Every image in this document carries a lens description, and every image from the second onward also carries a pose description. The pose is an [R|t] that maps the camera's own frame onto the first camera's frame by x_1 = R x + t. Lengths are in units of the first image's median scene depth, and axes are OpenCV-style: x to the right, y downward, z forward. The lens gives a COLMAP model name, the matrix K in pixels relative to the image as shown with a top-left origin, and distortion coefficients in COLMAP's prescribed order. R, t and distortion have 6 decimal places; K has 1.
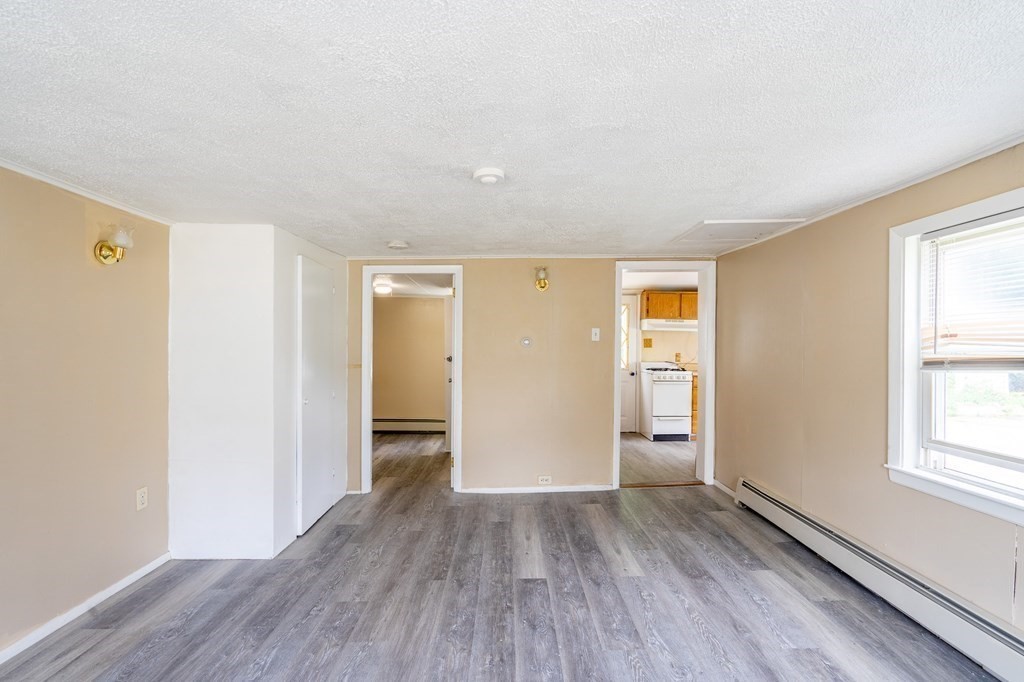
lens RADIAL K [[474.6, 0, 510.5], [0, 474.6, 345.8], [0, 0, 1]] dist [-0.007871, 0.002644]
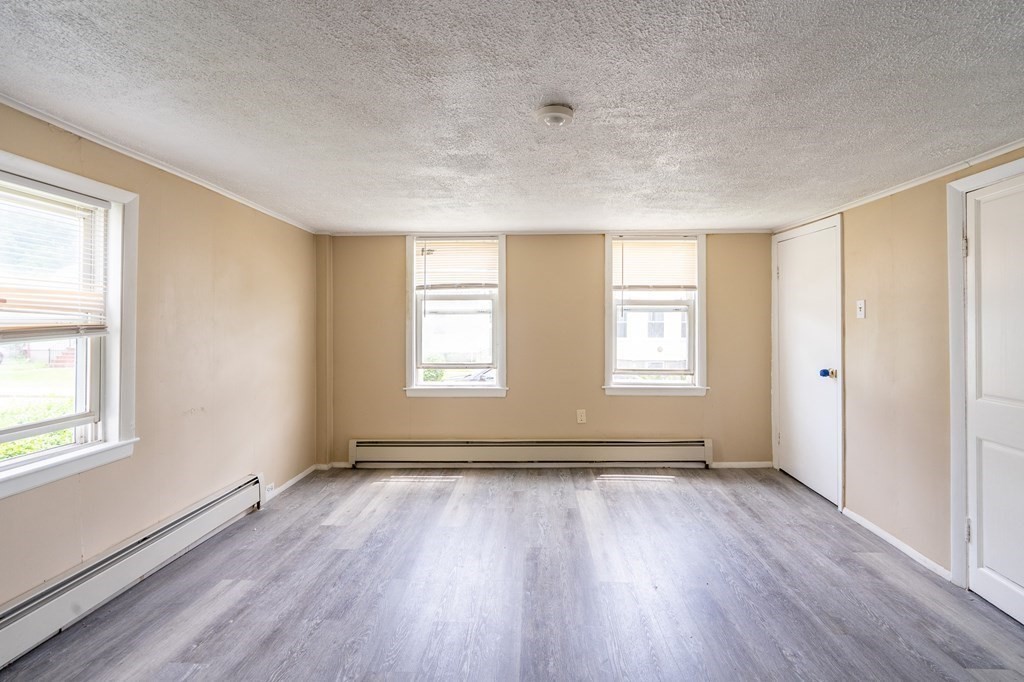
lens RADIAL K [[474.6, 0, 507.6], [0, 474.6, 321.0], [0, 0, 1]] dist [-0.007871, 0.002644]
pose [[-0.997829, -0.005353, 0.065643, -0.017050], [-0.005844, 0.999956, -0.007282, 0.012449], [-0.065601, -0.007650, -0.997817, 1.538181]]
